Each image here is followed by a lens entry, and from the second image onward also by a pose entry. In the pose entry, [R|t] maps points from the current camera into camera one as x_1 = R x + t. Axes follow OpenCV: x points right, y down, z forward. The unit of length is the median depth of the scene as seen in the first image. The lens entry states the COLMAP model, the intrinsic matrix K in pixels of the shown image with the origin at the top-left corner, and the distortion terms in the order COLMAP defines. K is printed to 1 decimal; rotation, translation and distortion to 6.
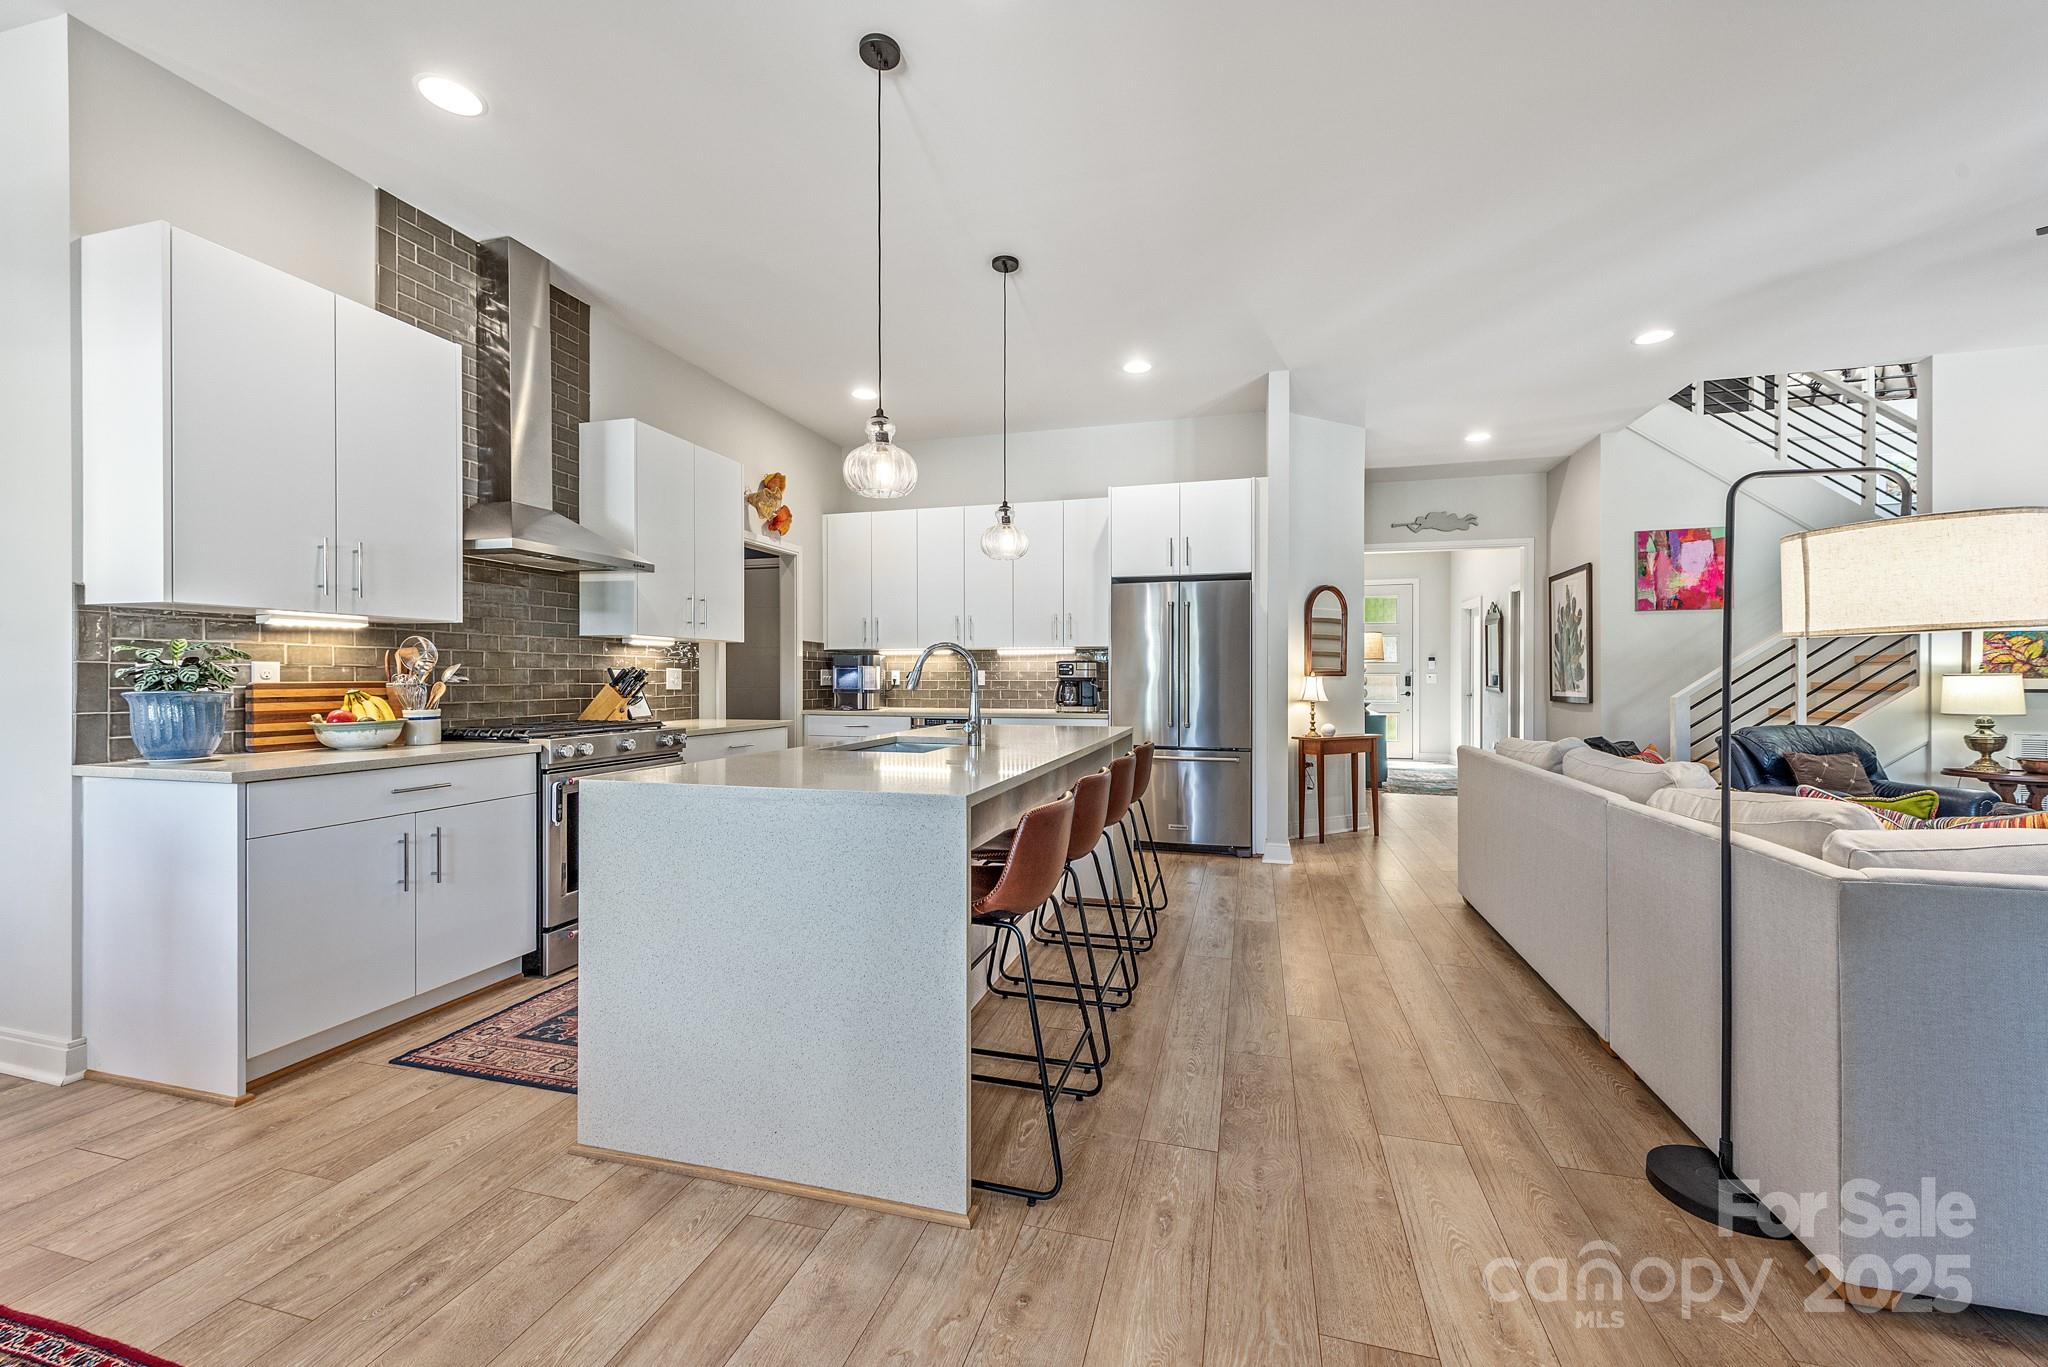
lens RADIAL K [[800.5, 0, 1028.3], [0, 800.5, 682.5], [0, 0, 1]] dist [0.003762, -0.000825]
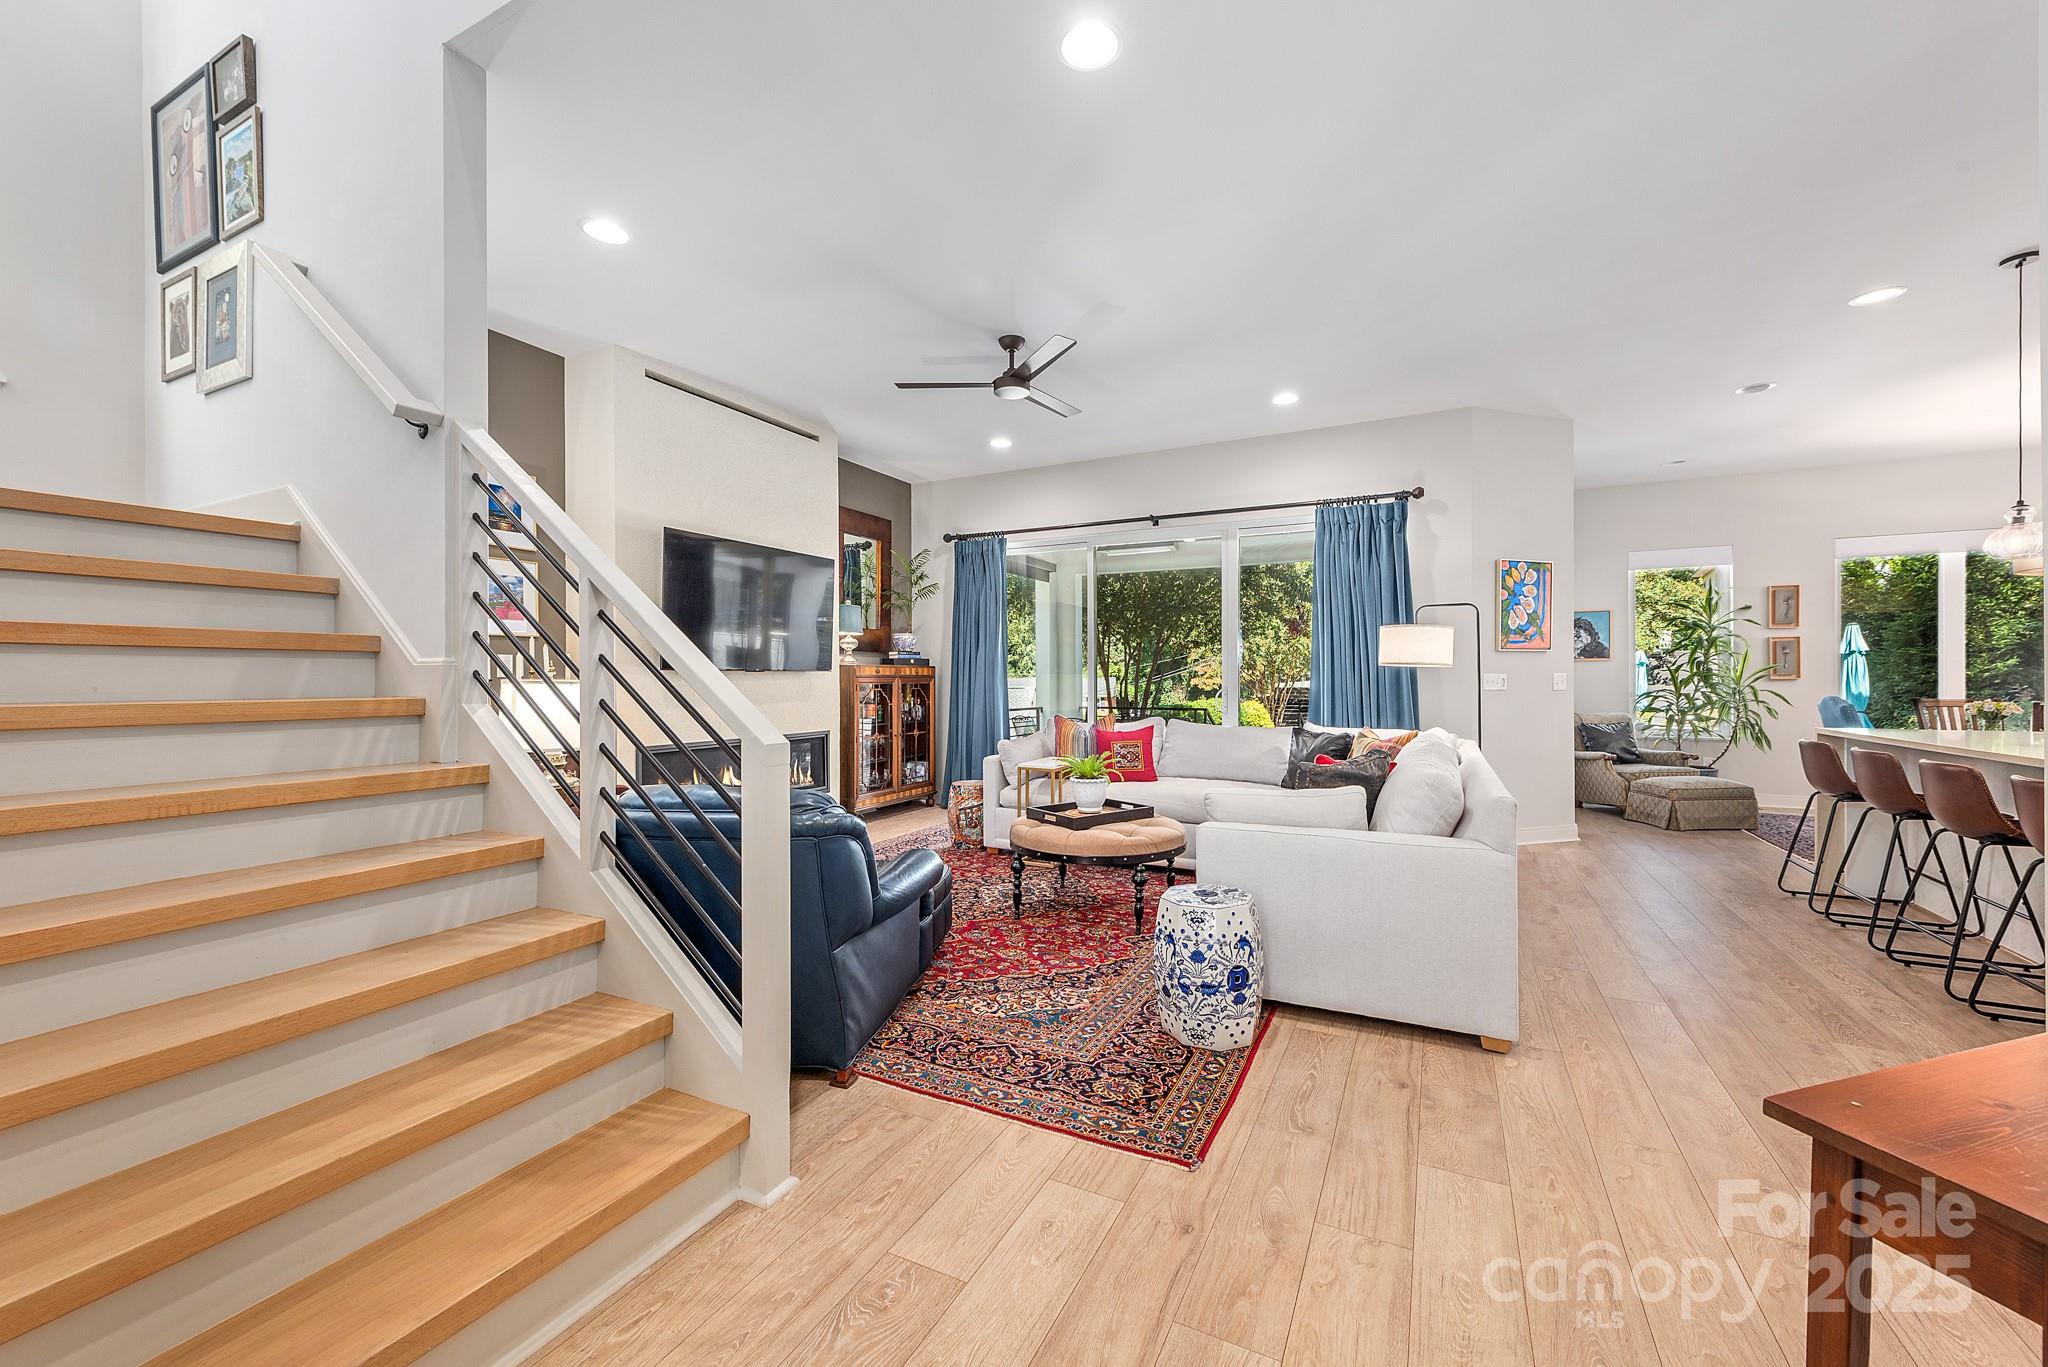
lens RADIAL K [[800.5, 0, 1029.9], [0, 800.5, 680.9], [0, 0, 1]] dist [0.003762, -0.000825]
pose [[-0.979361, 0.000980, 0.202114, 0.588522], [0.002581, 0.999967, 0.007662, -0.011440], [-0.202100, 0.008026, -0.979332, 1.267361]]
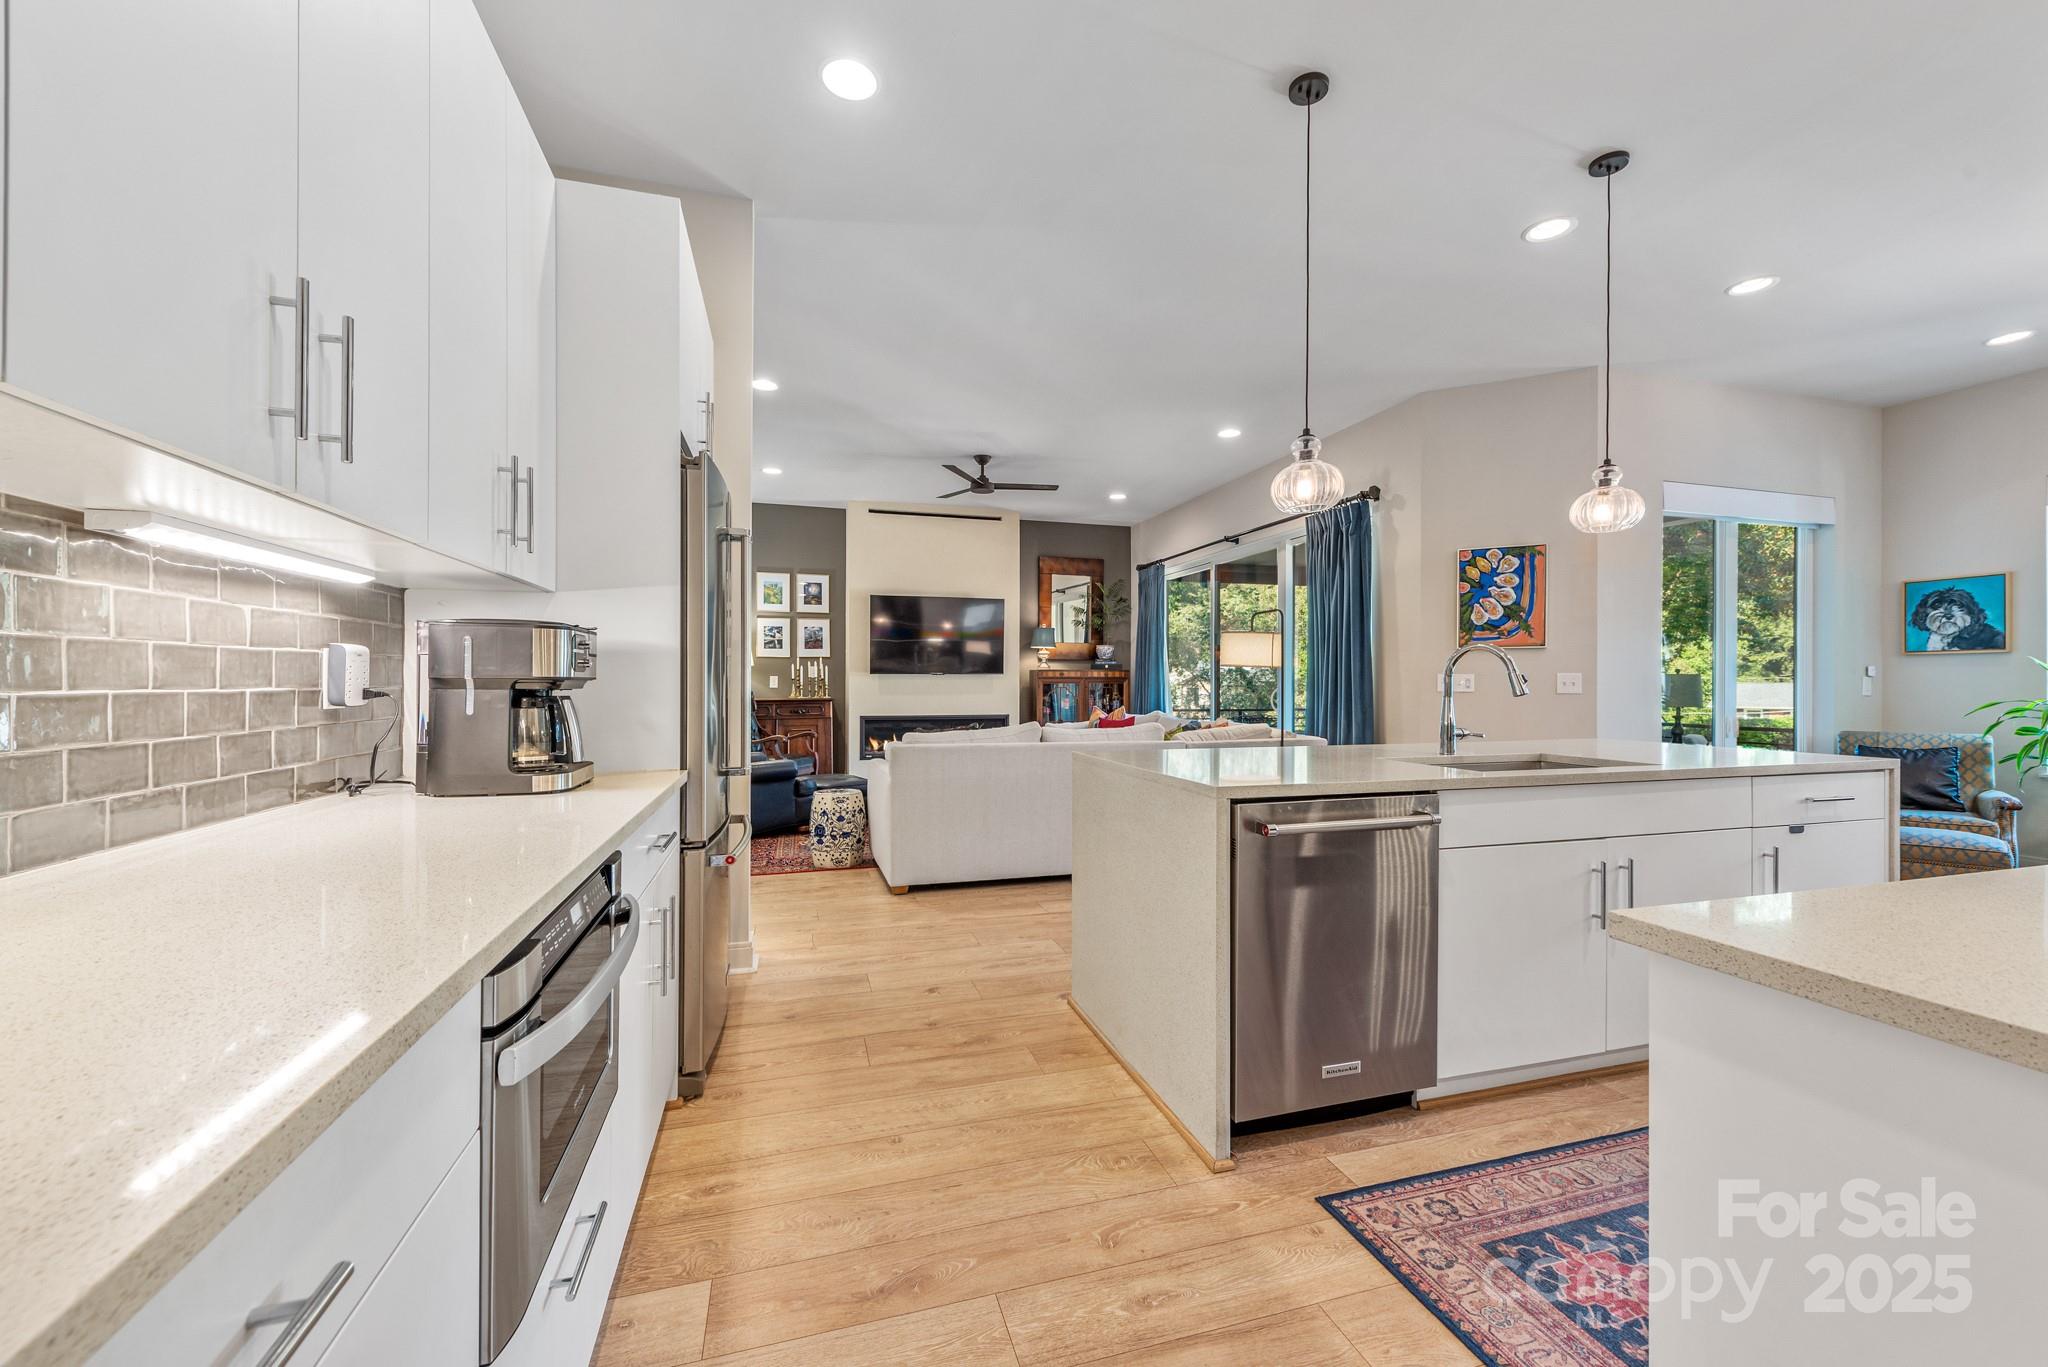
lens RADIAL K [[800.5, 0, 1032.9], [0, 800.5, 680.1], [0, 0, 1]] dist [0.003762, -0.000825]
pose [[-0.535678, 0.000929, 0.844422, -0.334433], [0.001738, 0.999998, 0.000003, -0.004930], [-0.844420, 0.001469, -0.535679, 1.066475]]
